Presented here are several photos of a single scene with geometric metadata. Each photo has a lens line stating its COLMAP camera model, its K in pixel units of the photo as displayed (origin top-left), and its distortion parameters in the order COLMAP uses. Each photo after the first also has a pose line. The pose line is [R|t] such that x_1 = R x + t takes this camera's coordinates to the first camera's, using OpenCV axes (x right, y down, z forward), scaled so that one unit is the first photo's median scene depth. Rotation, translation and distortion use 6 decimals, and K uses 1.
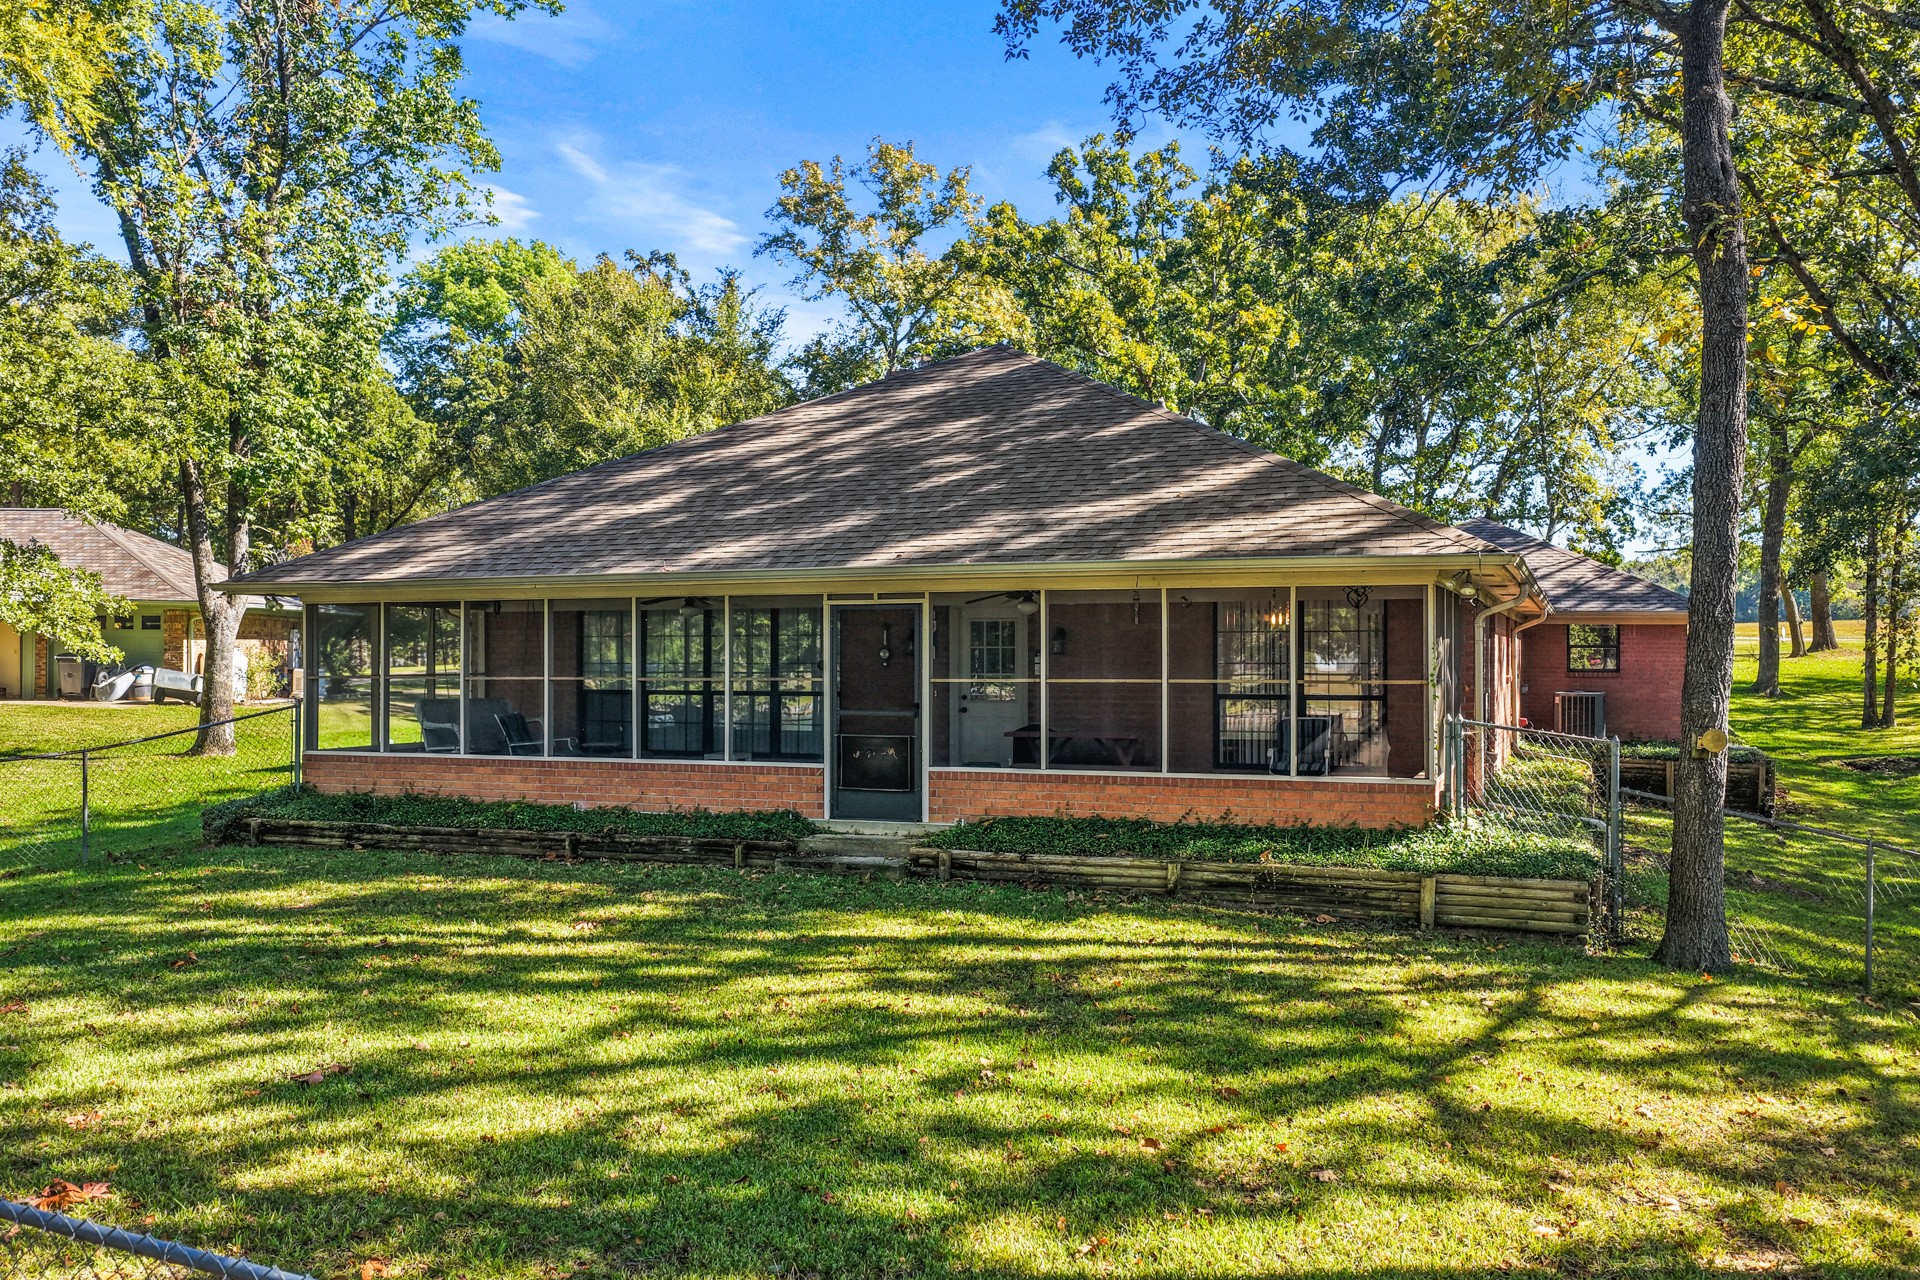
lens RADIAL K [[1579.5, 0, 960.0], [0, 1579.5, 640.0], [0, 0, 1]] dist [0.003229, -0.000203]
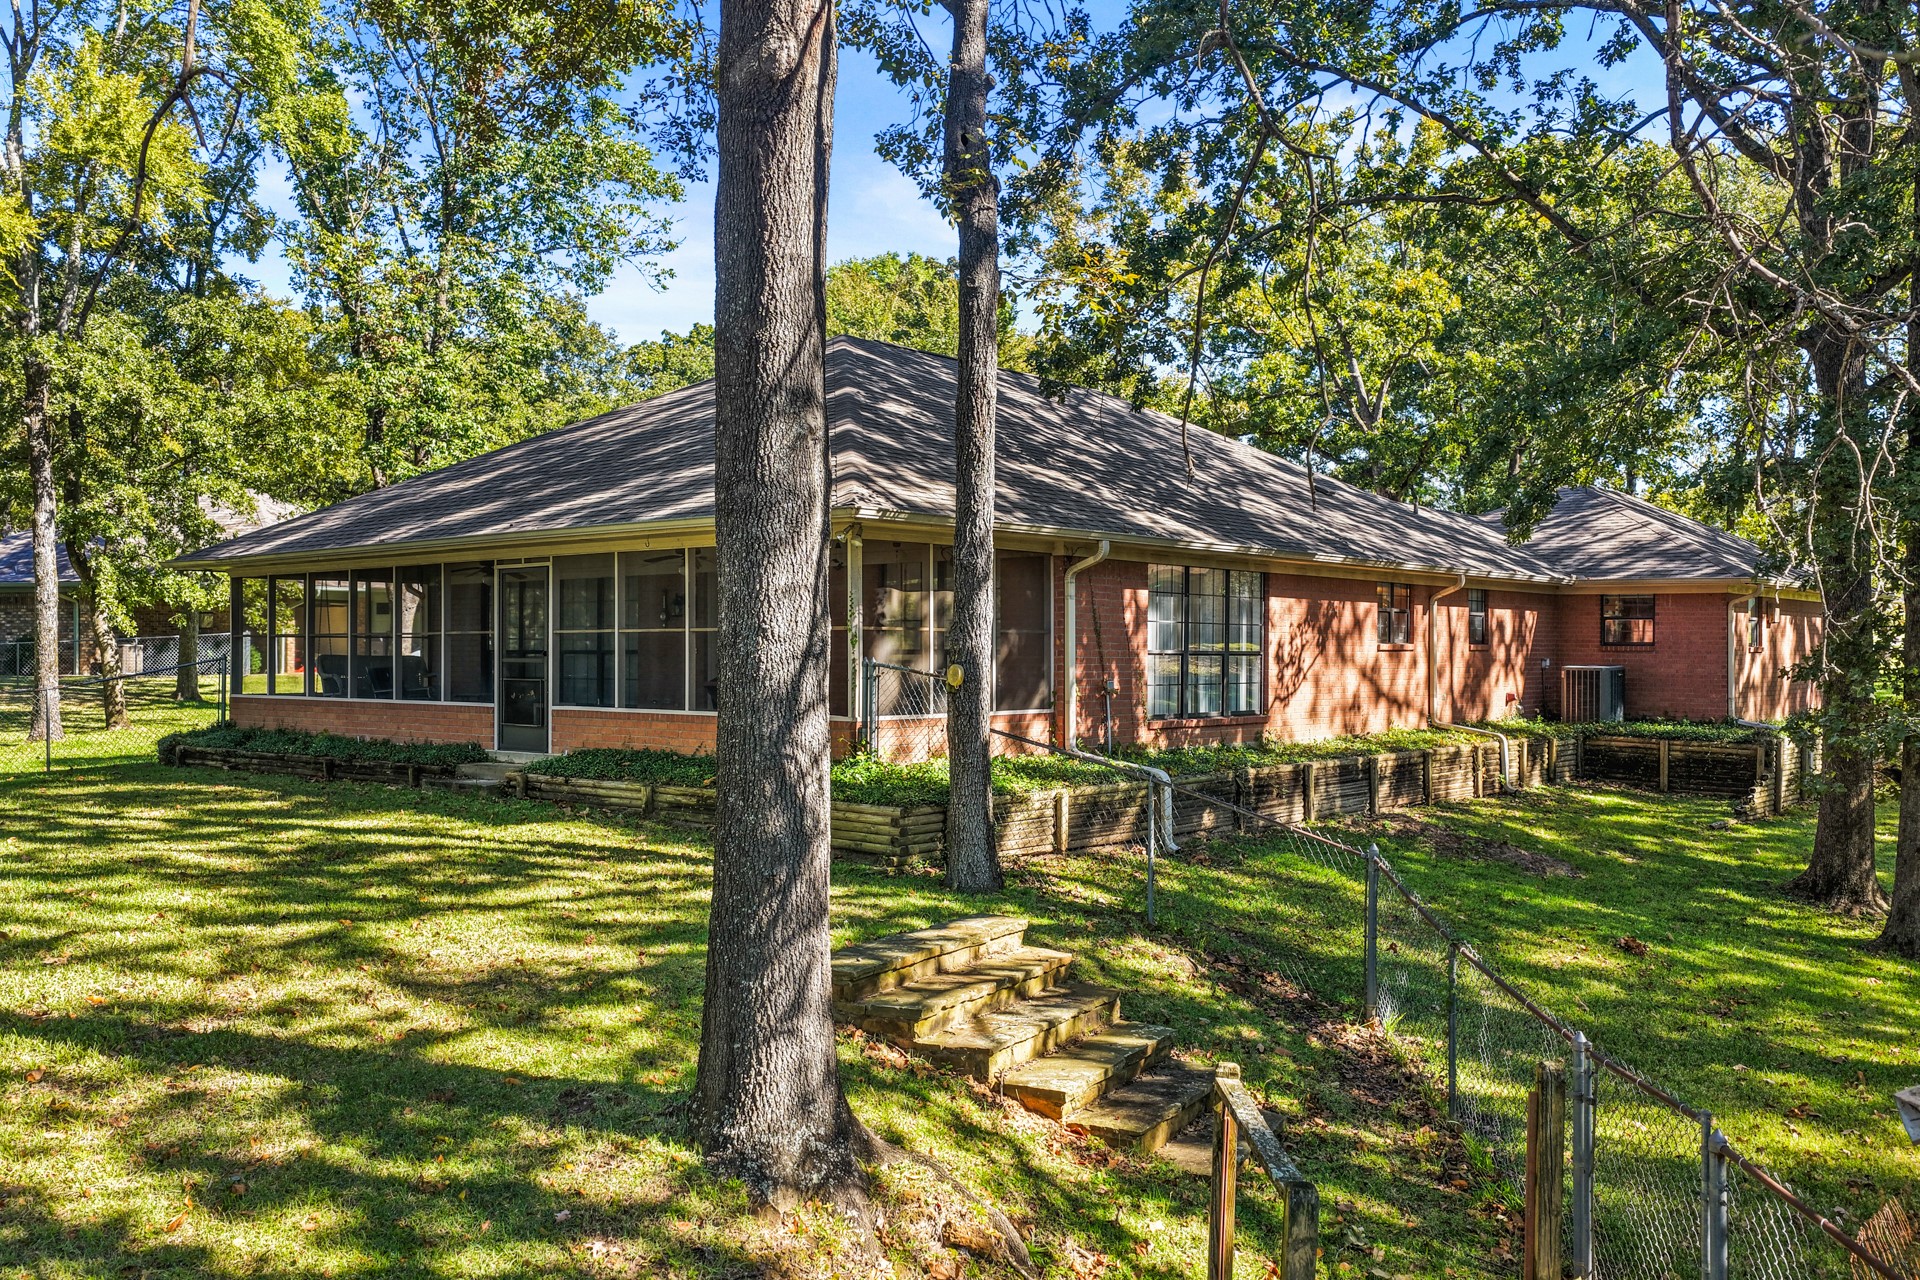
lens RADIAL K [[1591.5, 0, 960.0], [0, 1591.5, 640.0], [0, 0, 1]] dist [0.000516, 0.000499]
pose [[0.946396, 0.001160, -0.323006, 0.646479], [-0.000655, 0.999998, 0.001672, 0.029648], [0.323007, -0.001370, 0.946396, -0.015802]]
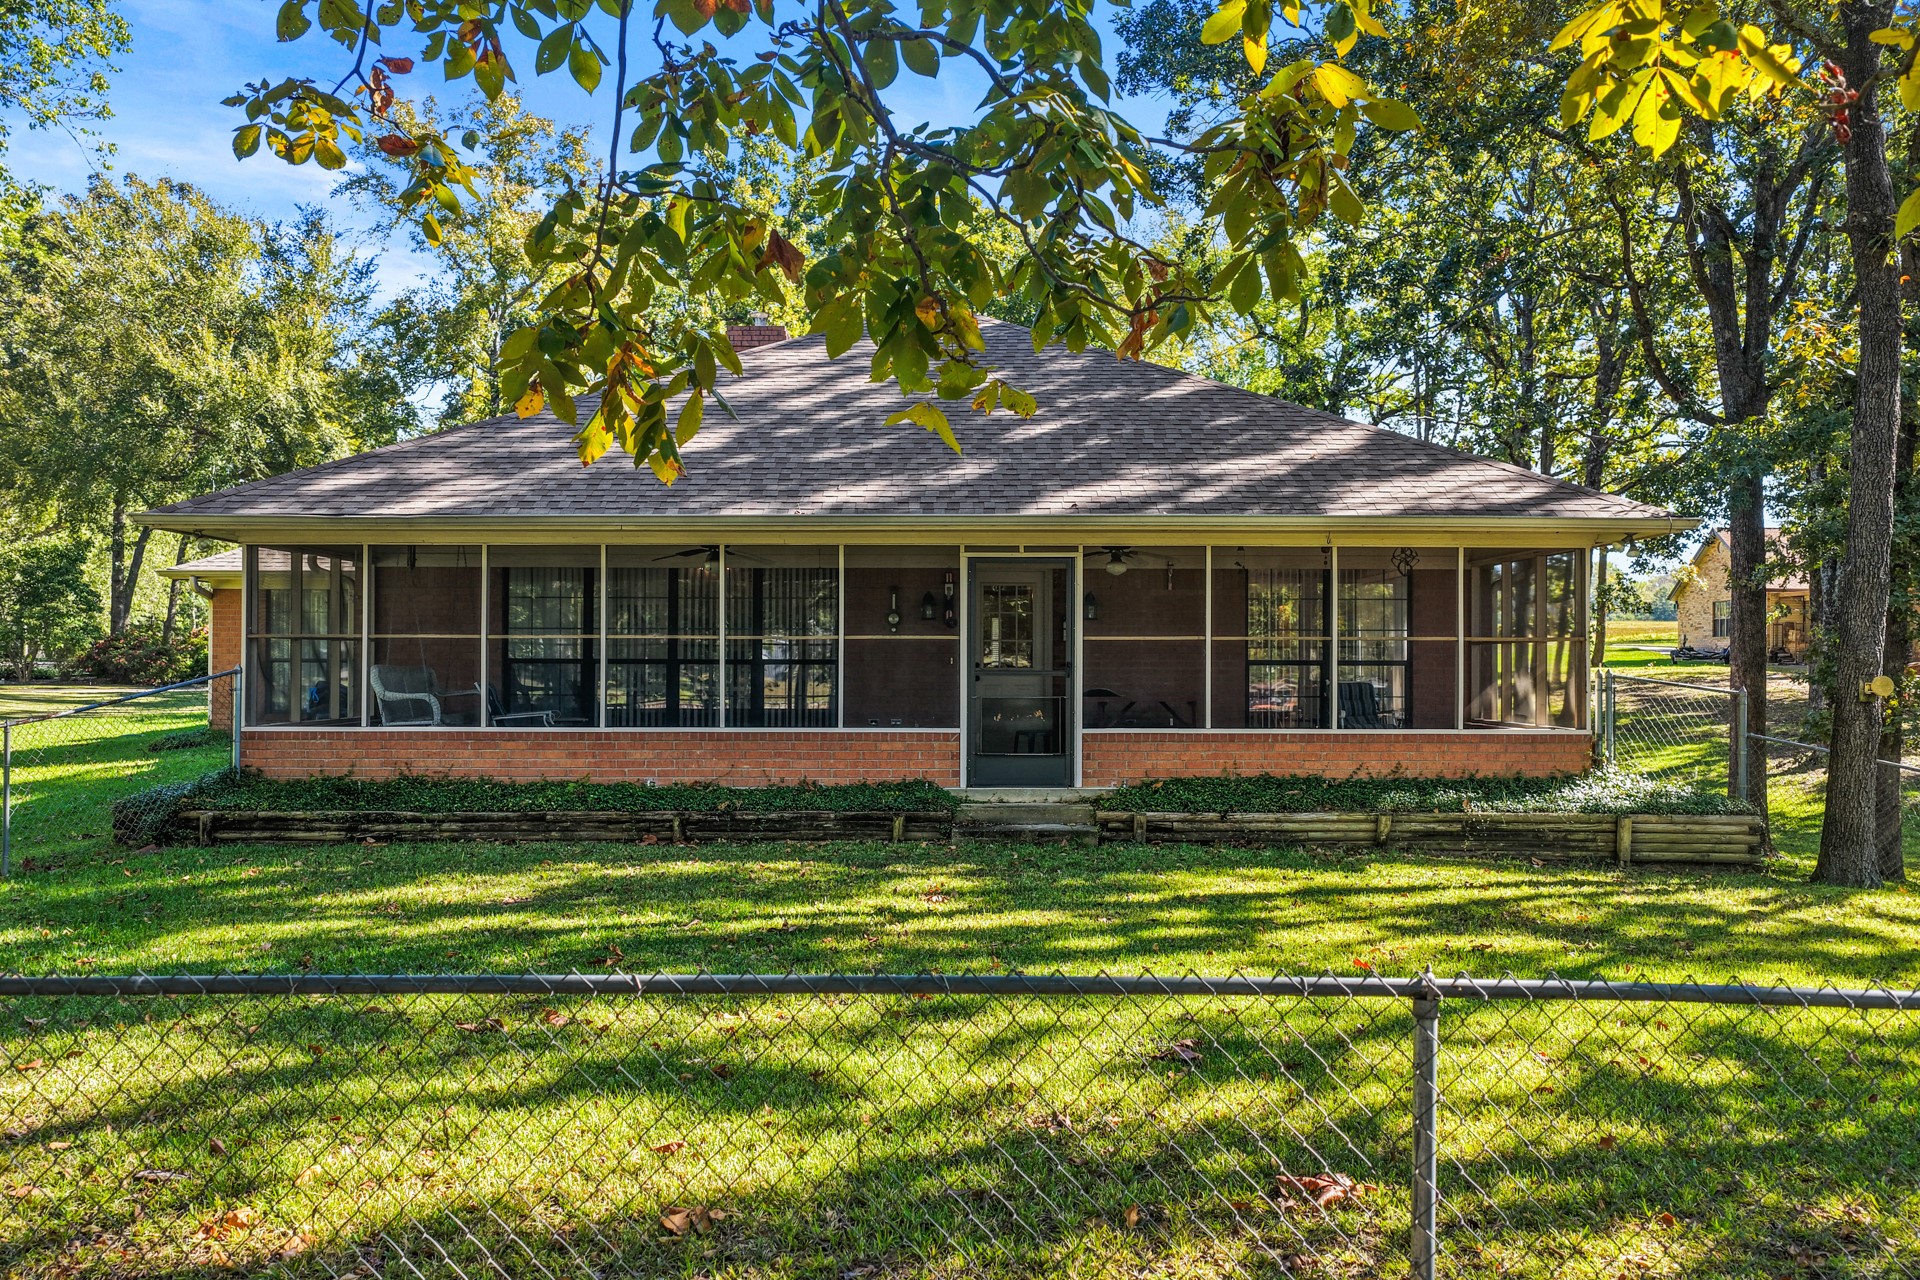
lens RADIAL K [[1591.5, 0, 960.0], [0, 1591.5, 640.0], [0, 0, 1]] dist [0.000516, 0.000499]
pose [[0.930793, 0.009063, 0.365434, -0.439801], [-0.007352, 0.999955, -0.006072, 0.033220], [-0.365472, 0.002965, 0.930817, 0.134206]]
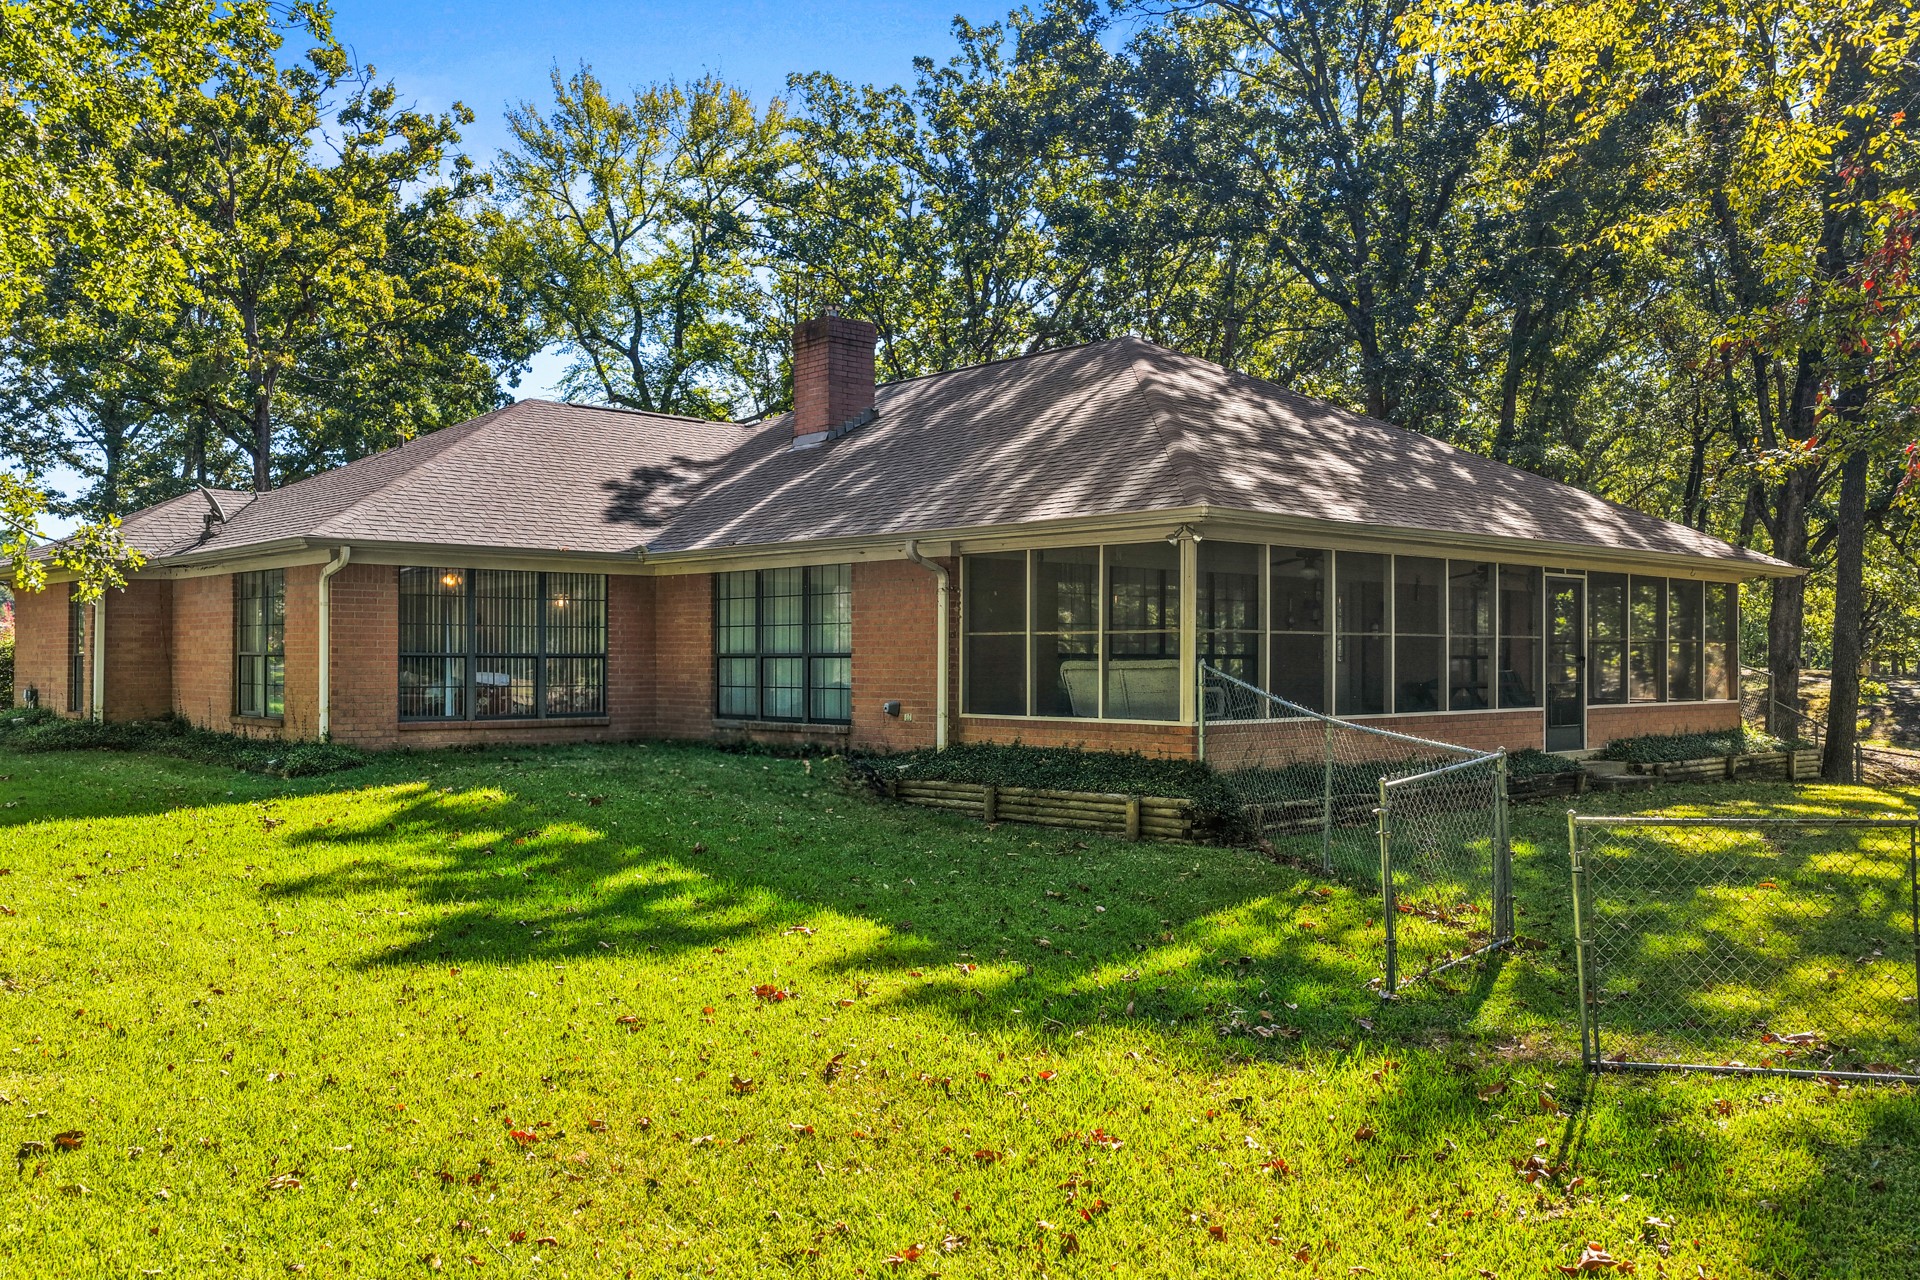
lens RADIAL K [[1591.5, 0, 960.0], [0, 1591.5, 640.0], [0, 0, 1]] dist [0.000516, 0.000499]
pose [[0.452595, 0.009047, 0.891670, -1.415827], [-0.014214, 0.999895, -0.002930, 0.037963], [-0.891603, -0.011348, 0.452676, 0.870243]]
